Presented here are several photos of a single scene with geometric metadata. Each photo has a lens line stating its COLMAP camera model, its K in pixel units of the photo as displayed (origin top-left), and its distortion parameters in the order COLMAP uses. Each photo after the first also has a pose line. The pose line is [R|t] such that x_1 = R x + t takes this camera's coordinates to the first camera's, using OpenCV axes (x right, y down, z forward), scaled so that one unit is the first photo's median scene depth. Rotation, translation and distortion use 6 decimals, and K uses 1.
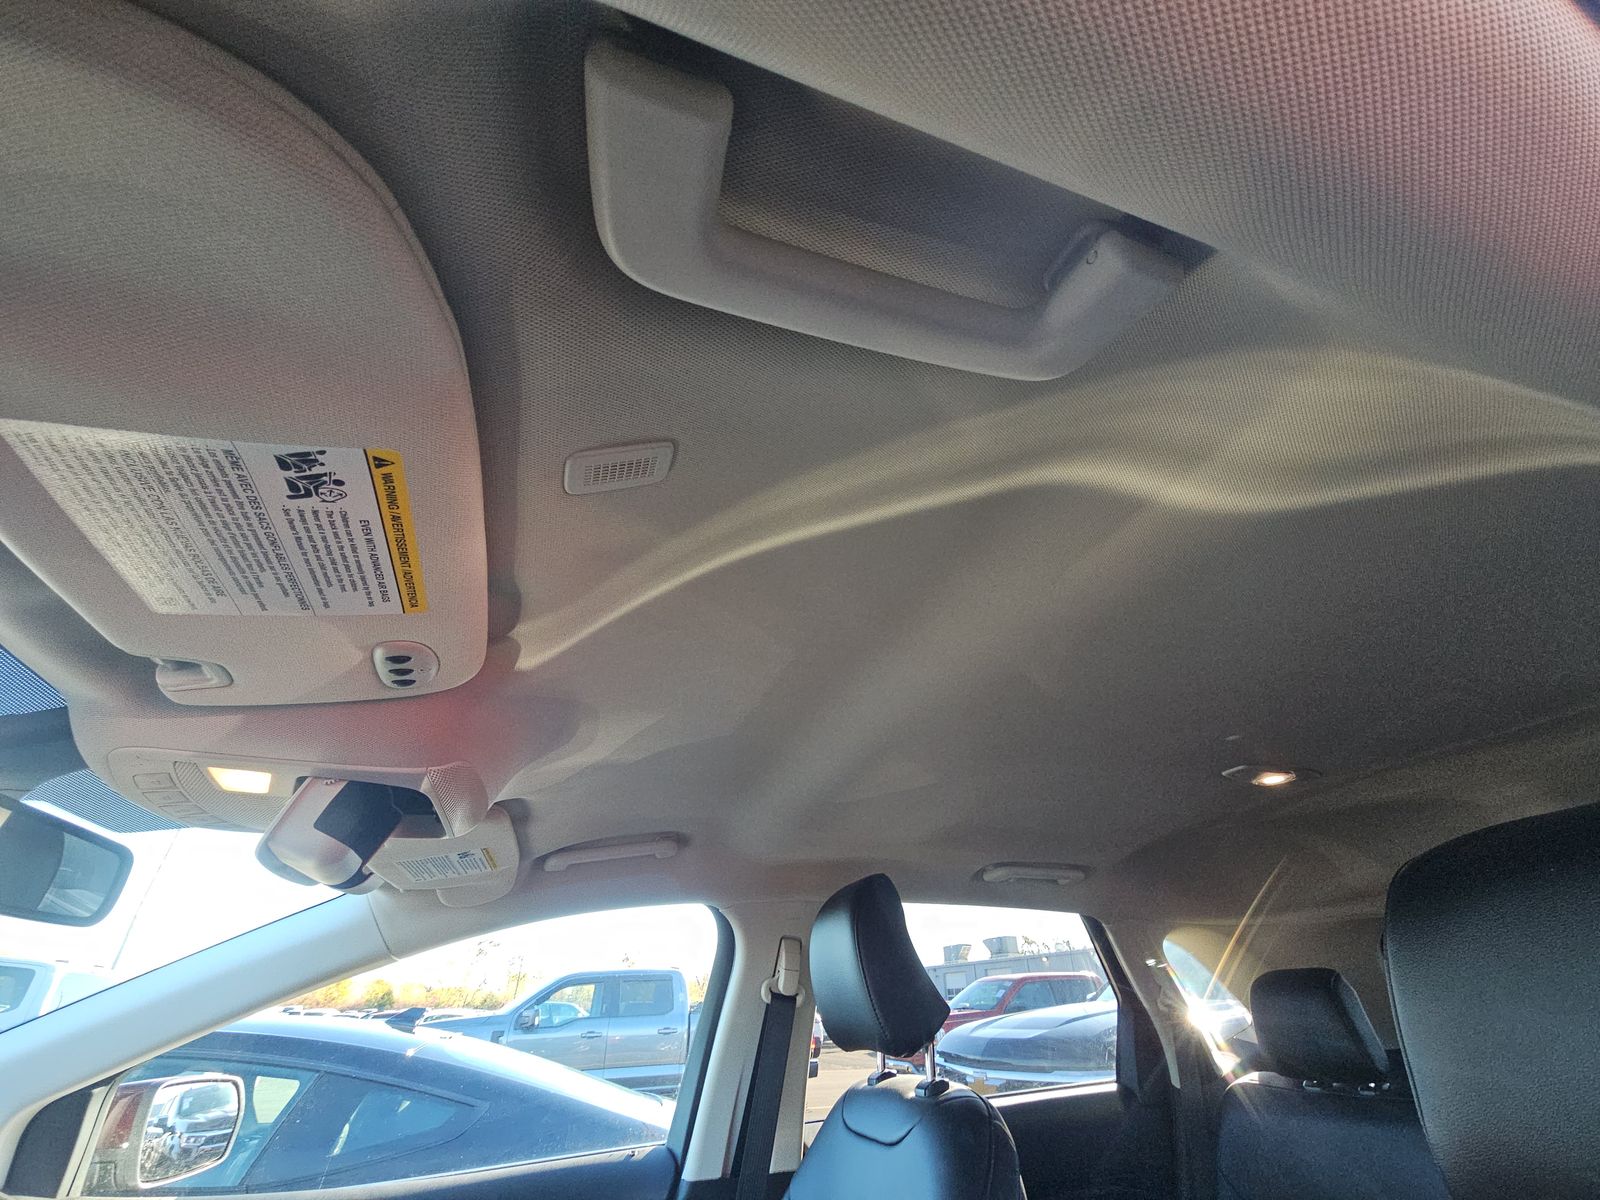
lens RADIAL K [[644.0, 0, 798.3], [0, 644.0, 600.0], [0, 0, 1]] dist [0.000205, -0.001343]
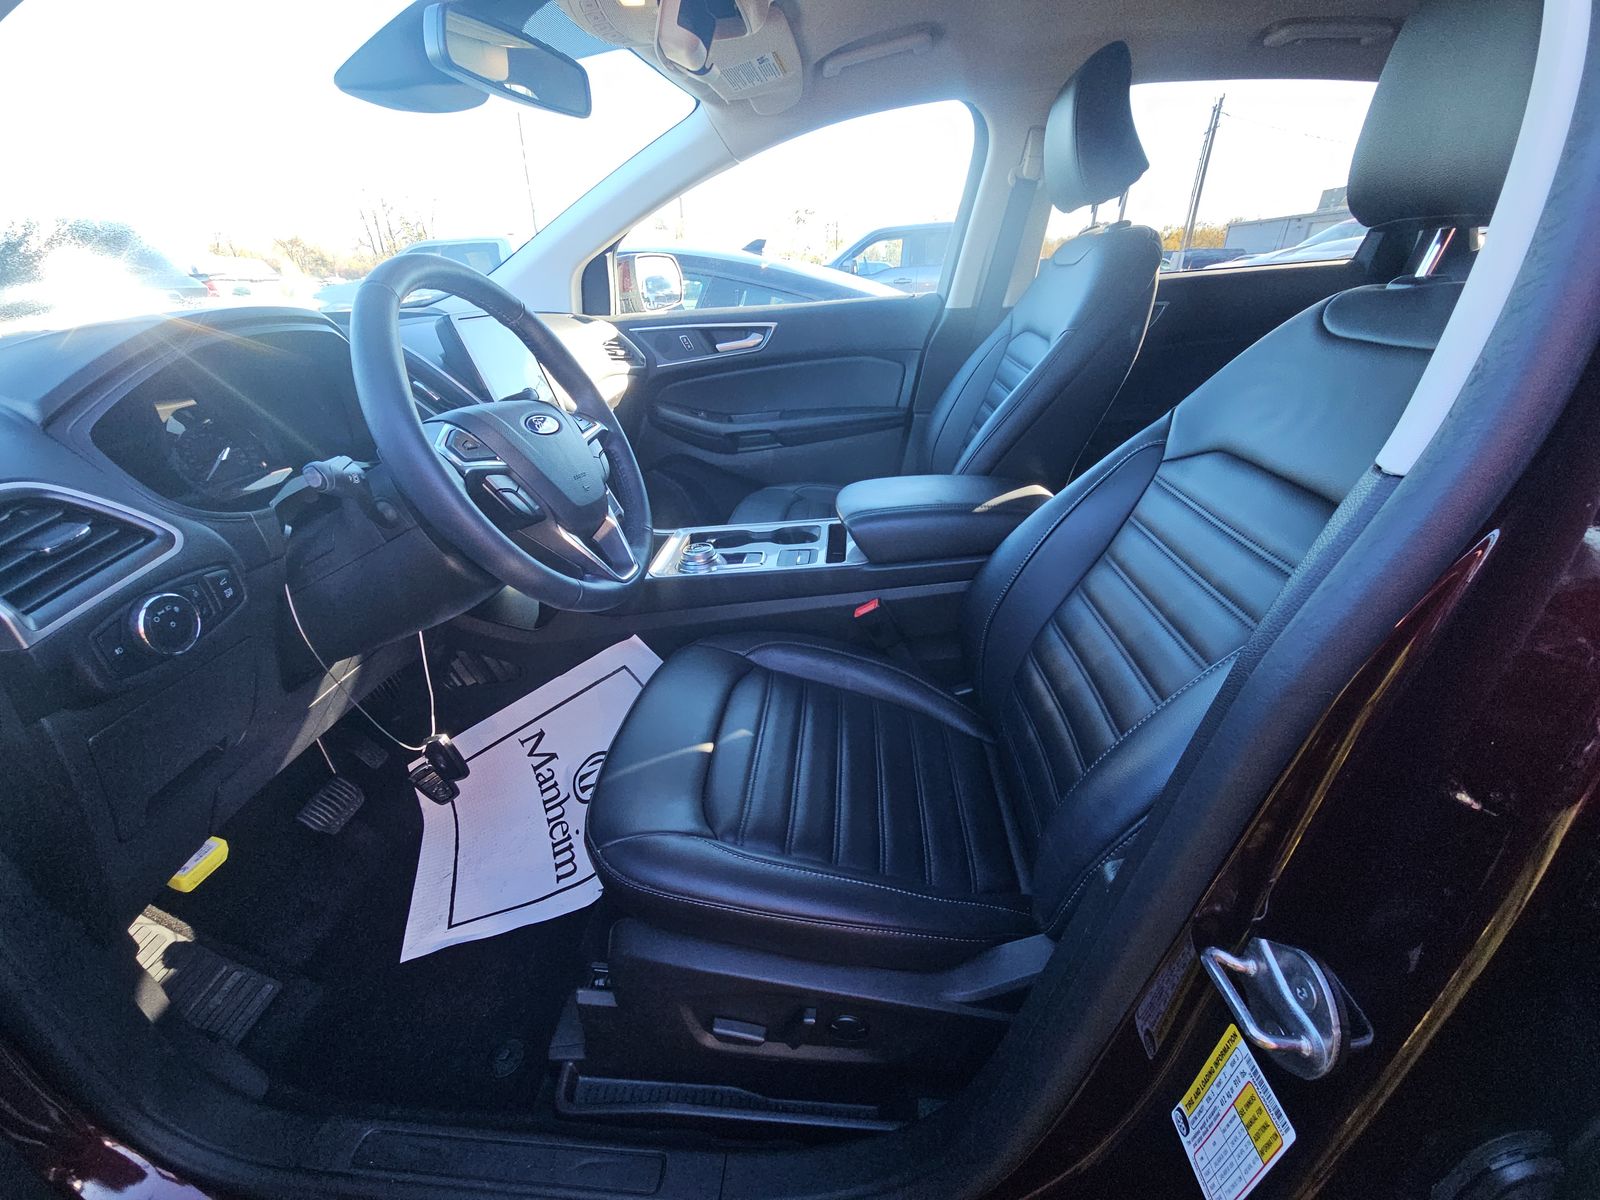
lens RADIAL K [[644.0, 0, 800.5], [0, 644.0, 599.9], [0, 0, 1]] dist [0.000205, -0.001343]
pose [[0.918564, 0.180395, -0.351707, 0.167186], [0.214150, 0.520762, 0.826406, -0.076961], [0.332235, -0.834425, 0.439721, -0.366523]]
